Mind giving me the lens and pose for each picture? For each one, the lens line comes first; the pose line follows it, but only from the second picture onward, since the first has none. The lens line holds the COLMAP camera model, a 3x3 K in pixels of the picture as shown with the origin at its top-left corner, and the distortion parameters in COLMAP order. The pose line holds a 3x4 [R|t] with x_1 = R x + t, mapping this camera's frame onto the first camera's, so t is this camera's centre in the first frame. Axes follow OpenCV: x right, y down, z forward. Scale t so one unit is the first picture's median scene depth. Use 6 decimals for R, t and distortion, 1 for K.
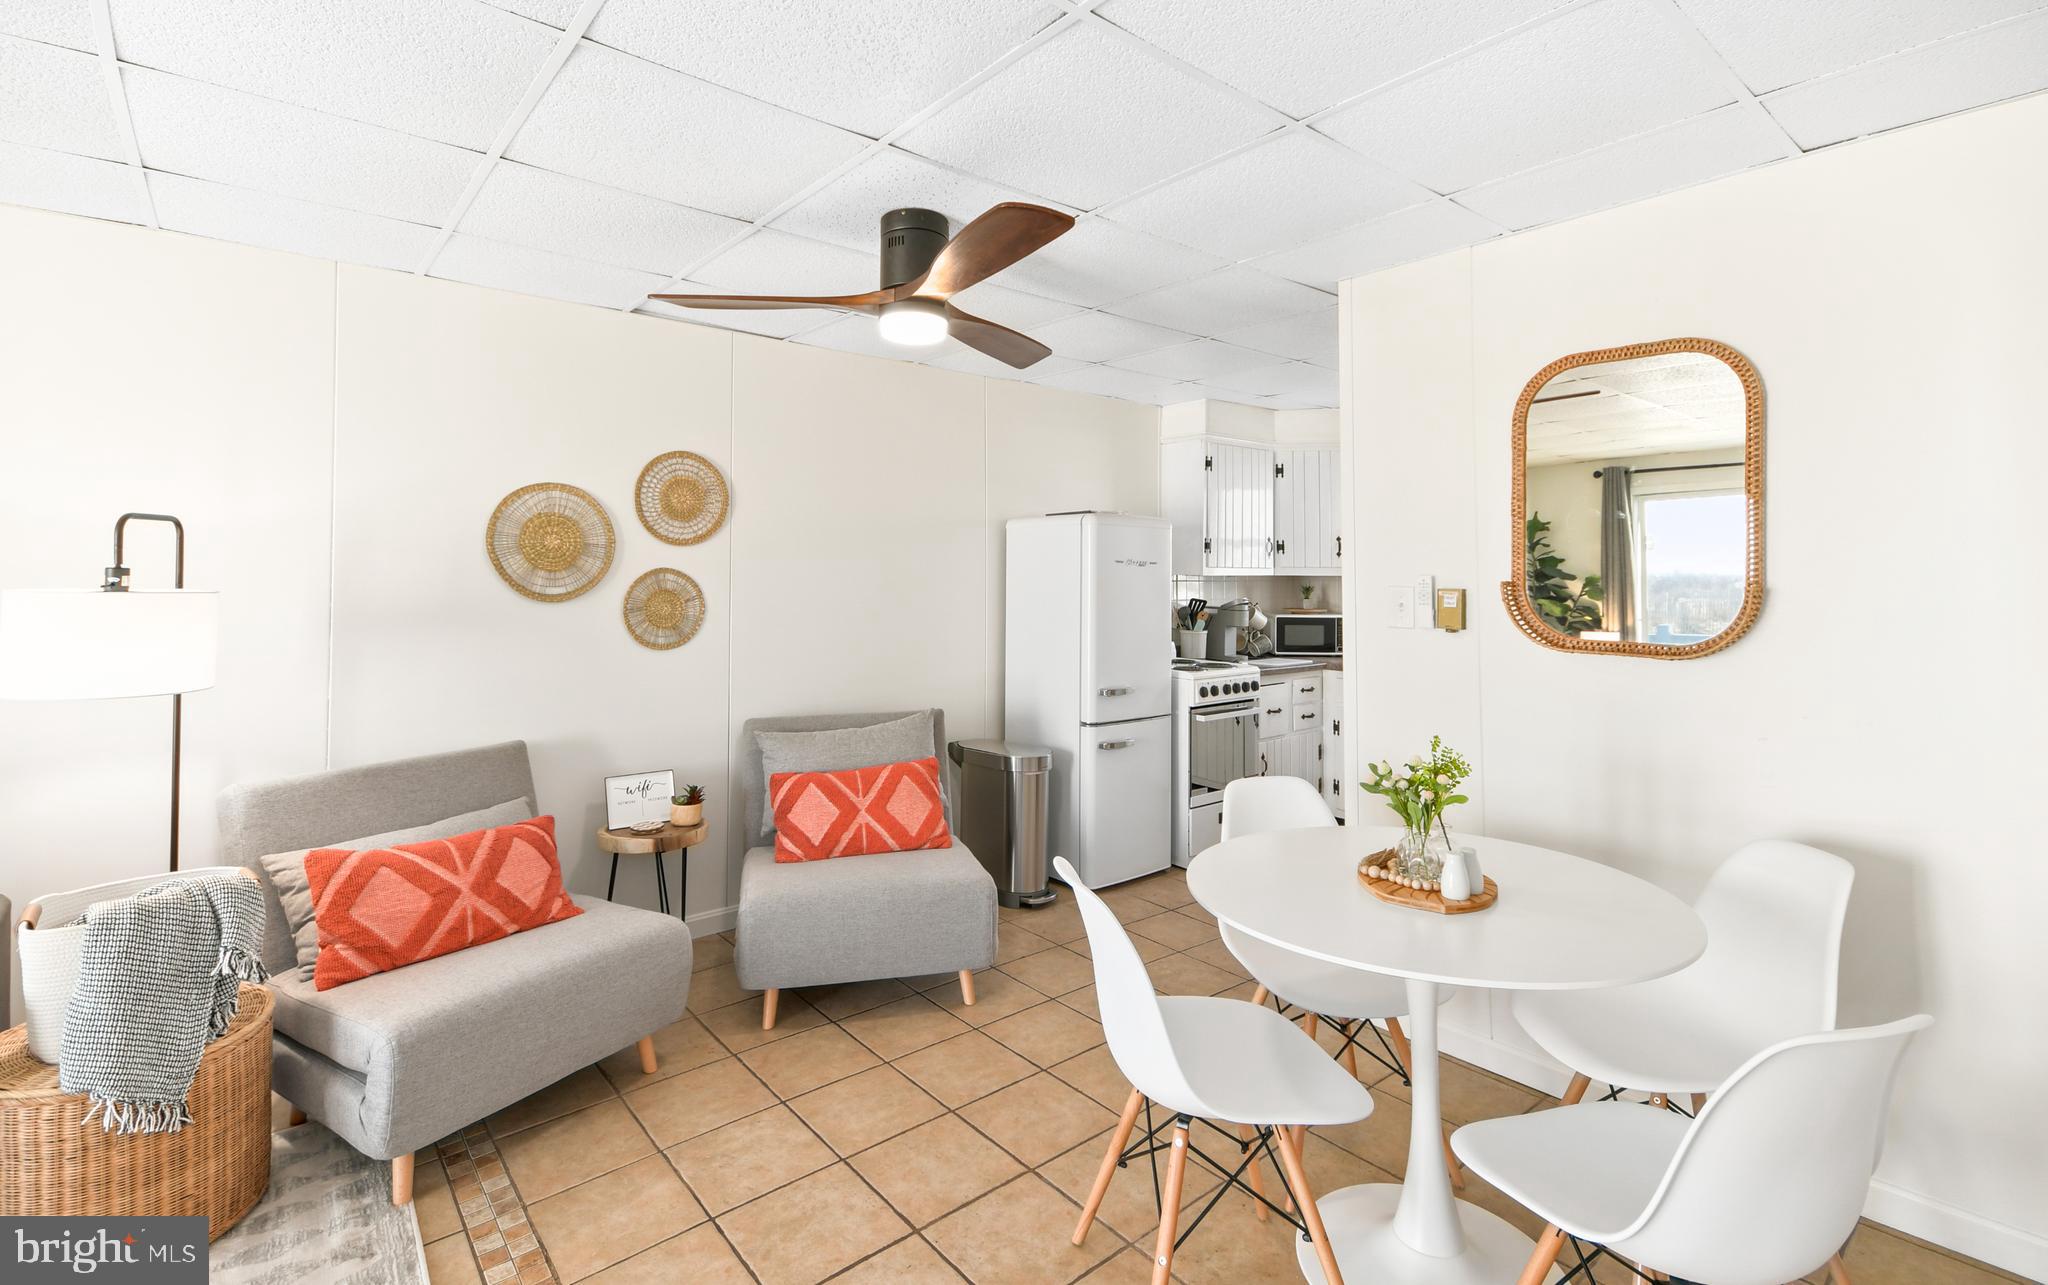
lens RADIAL K [[933.7, 0, 1023.5], [0, 933.7, 552.2], [0, 0, 1]] dist [0.002037, -0.000189]
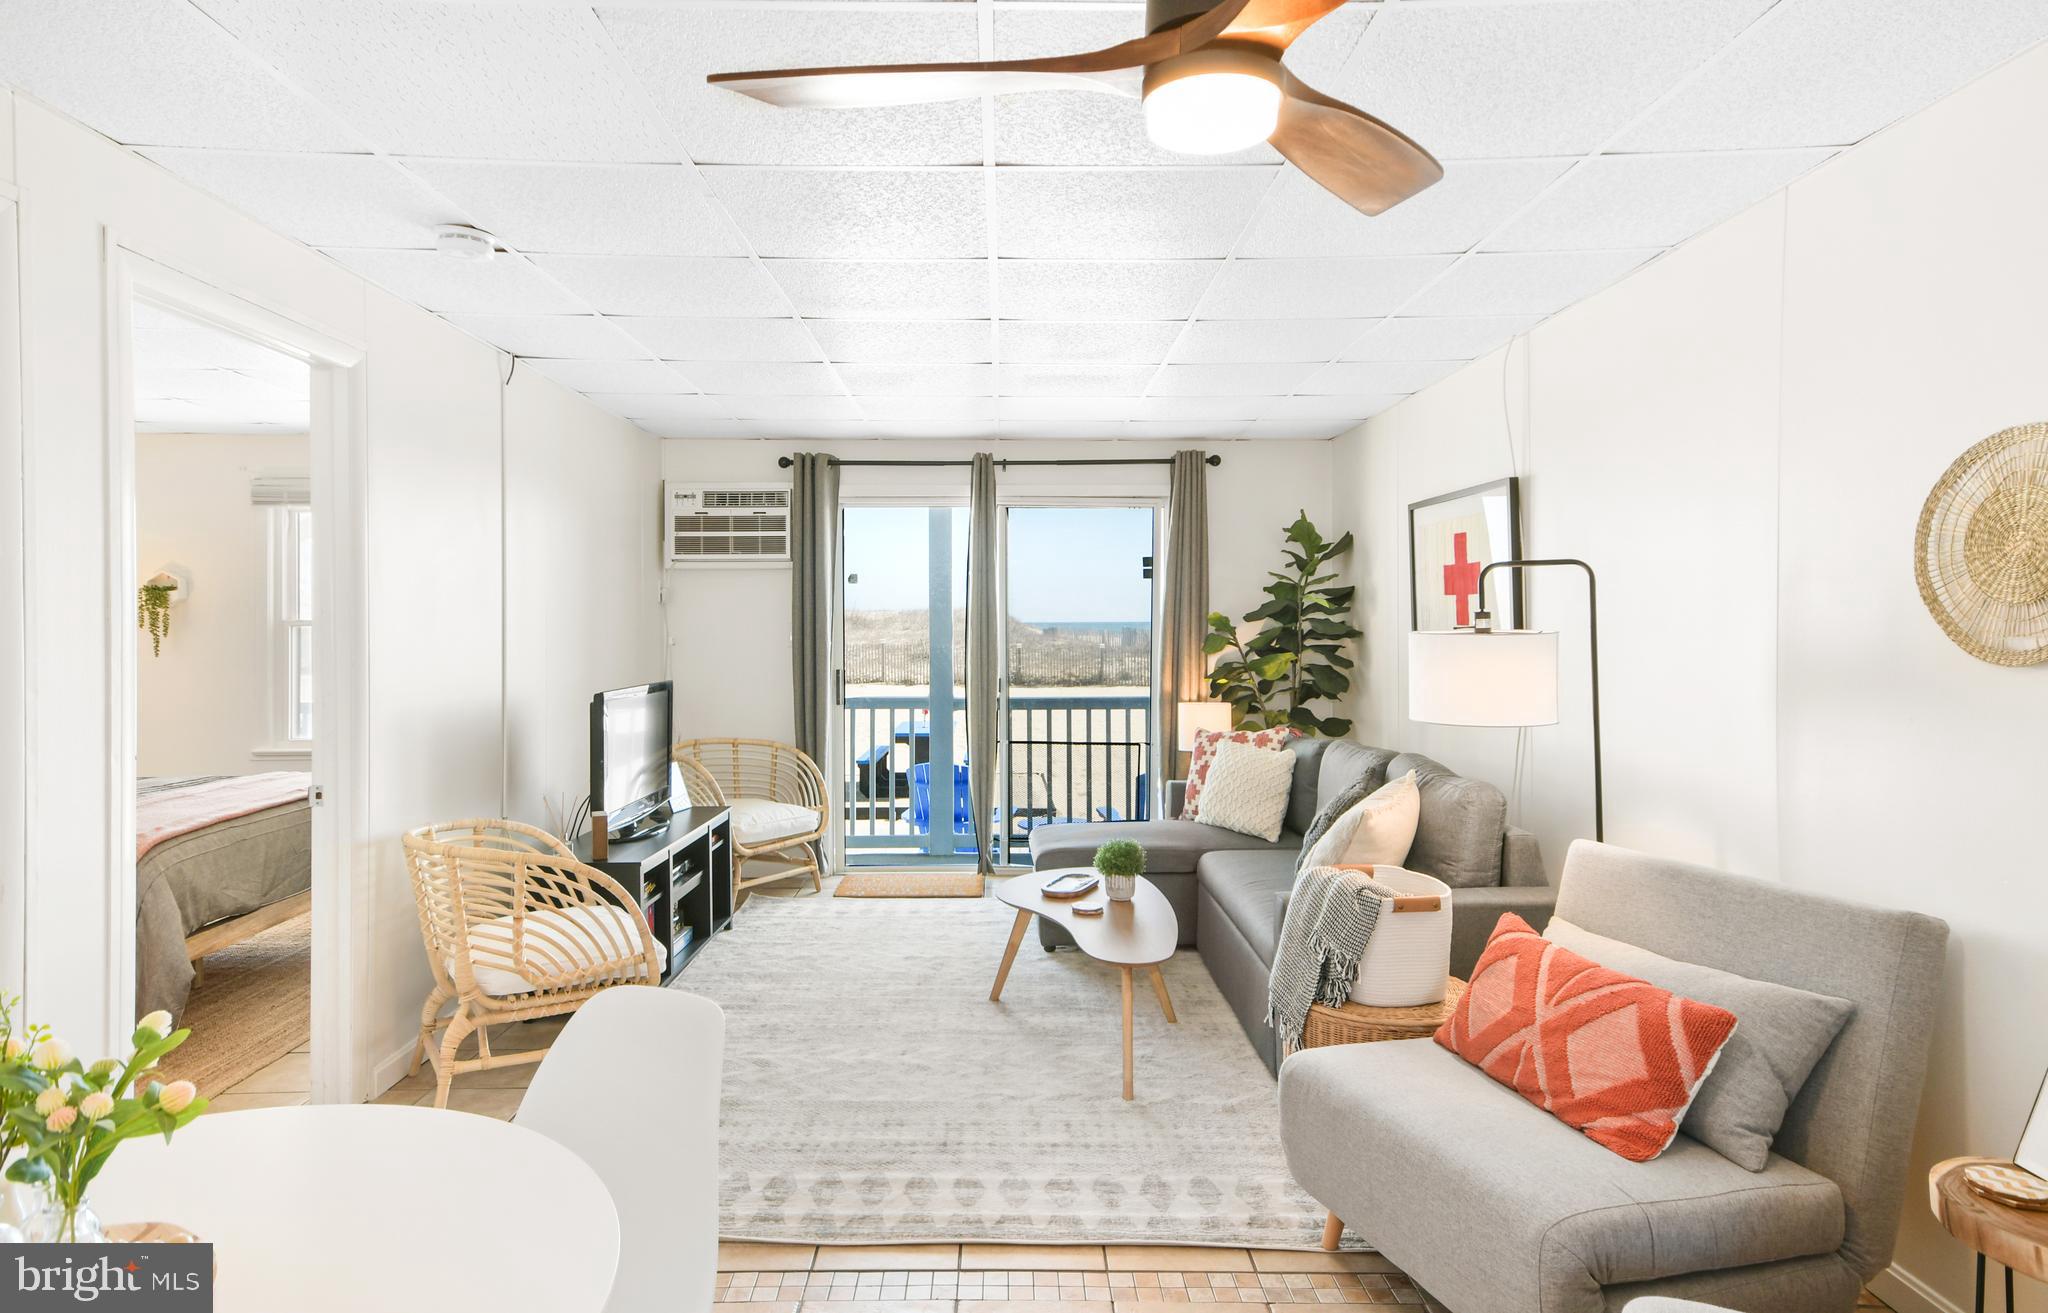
lens RADIAL K [[1152.2, 0, 996.7], [0, 1152.2, 622.1], [0, 0, 1]] dist [0.034508, 0.001002]
pose [[-0.645944, -0.002080, -0.763382, 0.304455], [0.020321, 0.999595, -0.019919, 0.028251], [0.763114, -0.028379, -0.645640, 0.920744]]
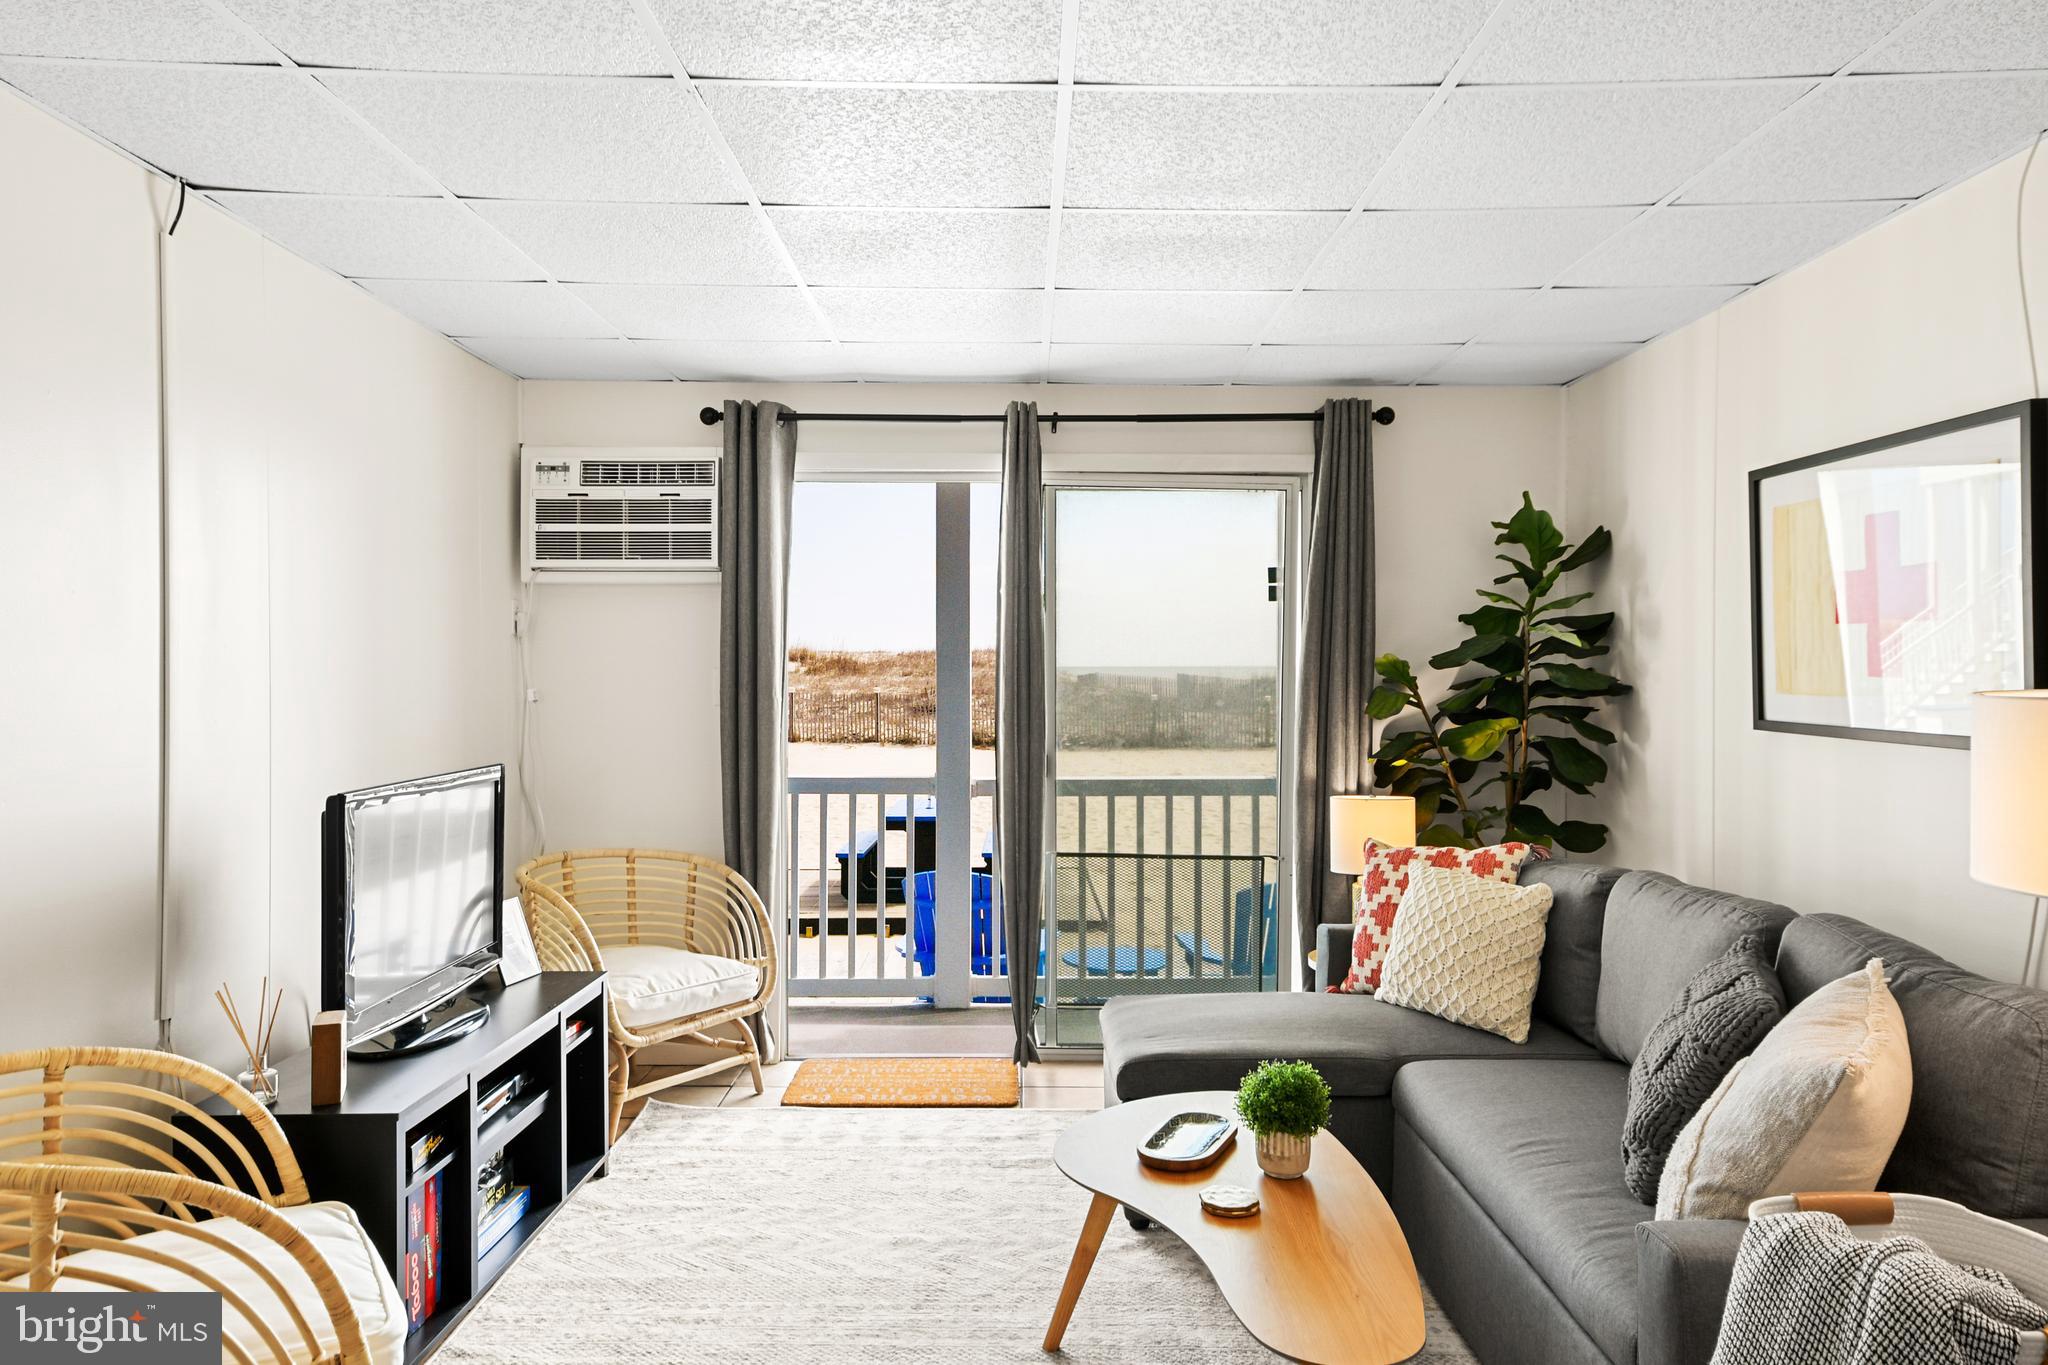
lens RADIAL K [[1398.8, 0, 1019.2], [0, 1398.8, 678.7], [0, 0, 1]] dist [0.027829, 0.004398]
pose [[-0.644846, 0.002220, -0.764309, 0.018333], [0.016843, 0.999794, -0.011306, 0.018823], [0.764127, -0.020164, -0.644751, 0.647605]]
